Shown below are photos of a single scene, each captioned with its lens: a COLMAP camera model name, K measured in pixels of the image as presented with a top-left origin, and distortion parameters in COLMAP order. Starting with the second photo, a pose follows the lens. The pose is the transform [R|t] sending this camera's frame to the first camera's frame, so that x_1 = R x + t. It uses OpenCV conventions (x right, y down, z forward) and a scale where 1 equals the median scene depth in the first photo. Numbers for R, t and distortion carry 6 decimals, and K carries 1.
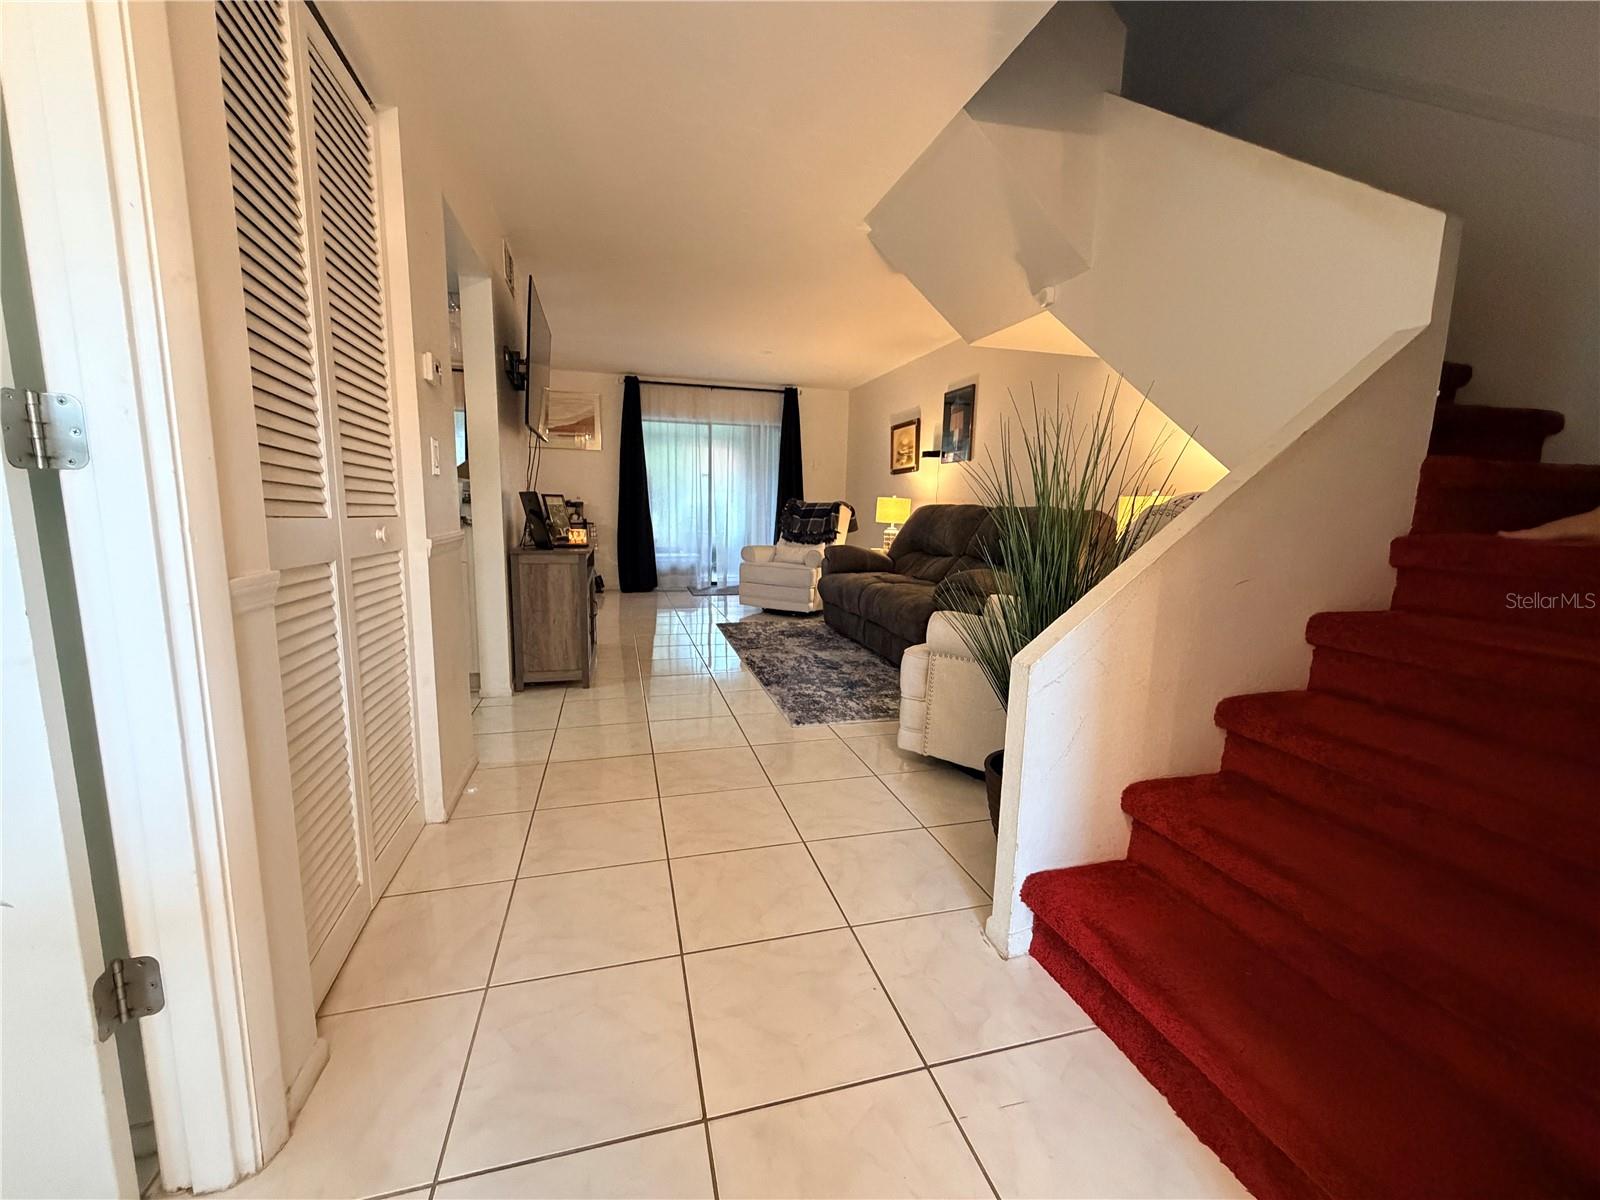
lens RADIAL K [[634.0, 0, 803.0], [0, 634.0, 595.4], [0, 0, 1]] dist [0.002513, 0.000180]
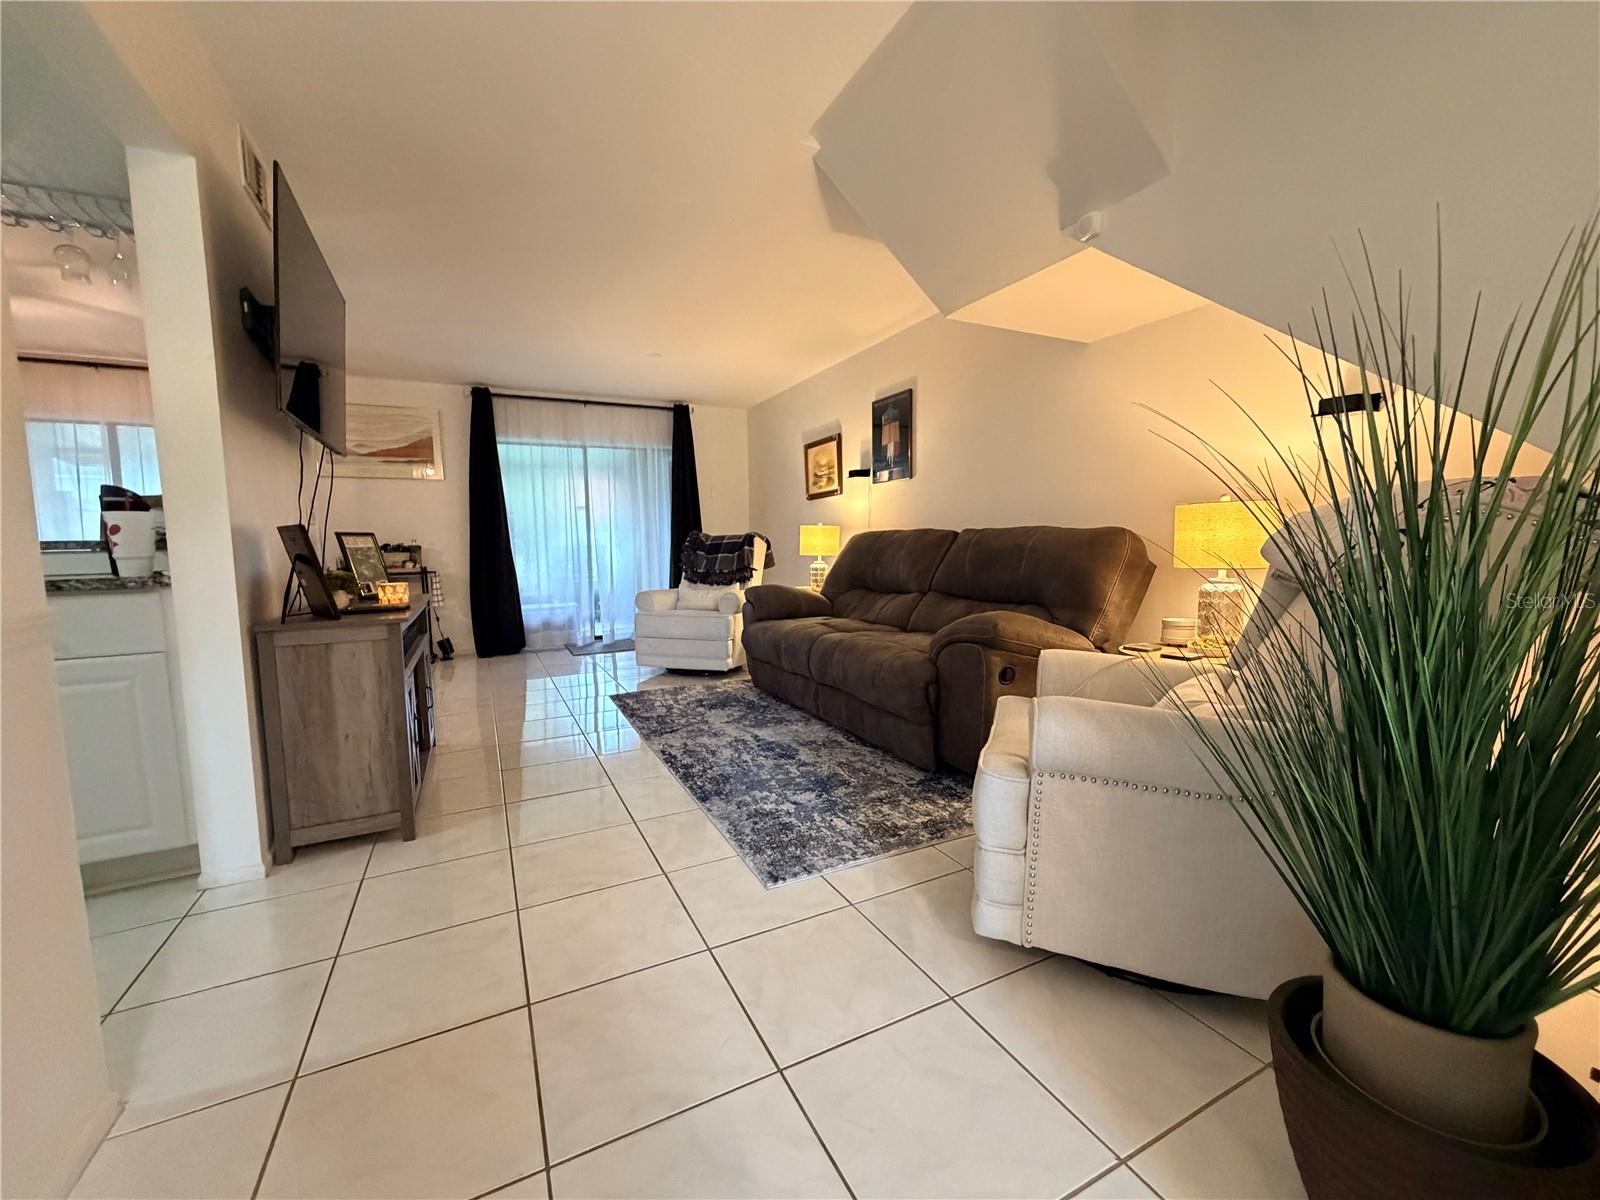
lens RADIAL K [[634.0, 0, 798.3], [0, 634.0, 596.6], [0, 0, 1]] dist [0.002513, 0.000180]
pose [[0.982132, -0.052521, 0.180717, -0.044155], [0.062247, 0.996878, -0.048574, -0.022464], [-0.177602, 0.058955, 0.982335, 0.197787]]
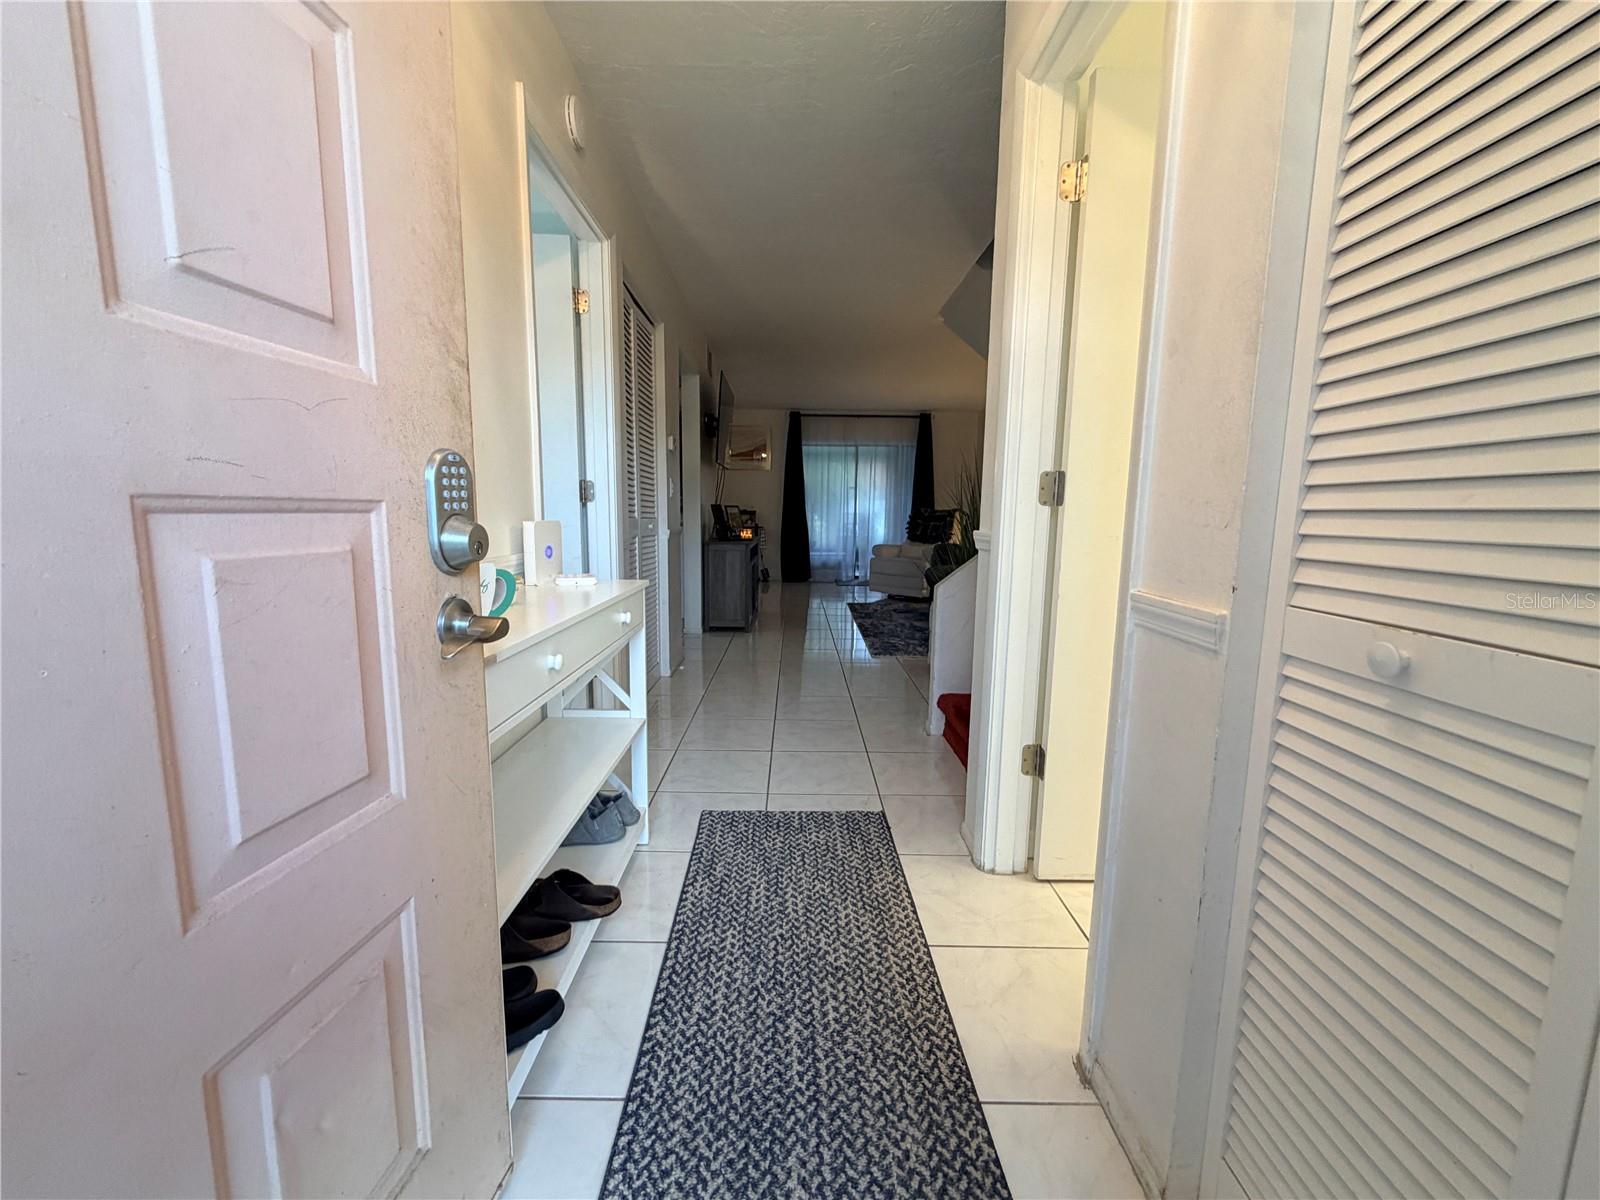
lens RADIAL K [[634.0, 0, 802.8], [0, 634.0, 597.6], [0, 0, 1]] dist [0.002513, 0.000180]
pose [[0.963456, 0.029681, -0.266218, 0.119214], [-0.032025, 0.999477, -0.004467, 0.040630], [0.265946, 0.012829, 0.963903, -0.272189]]
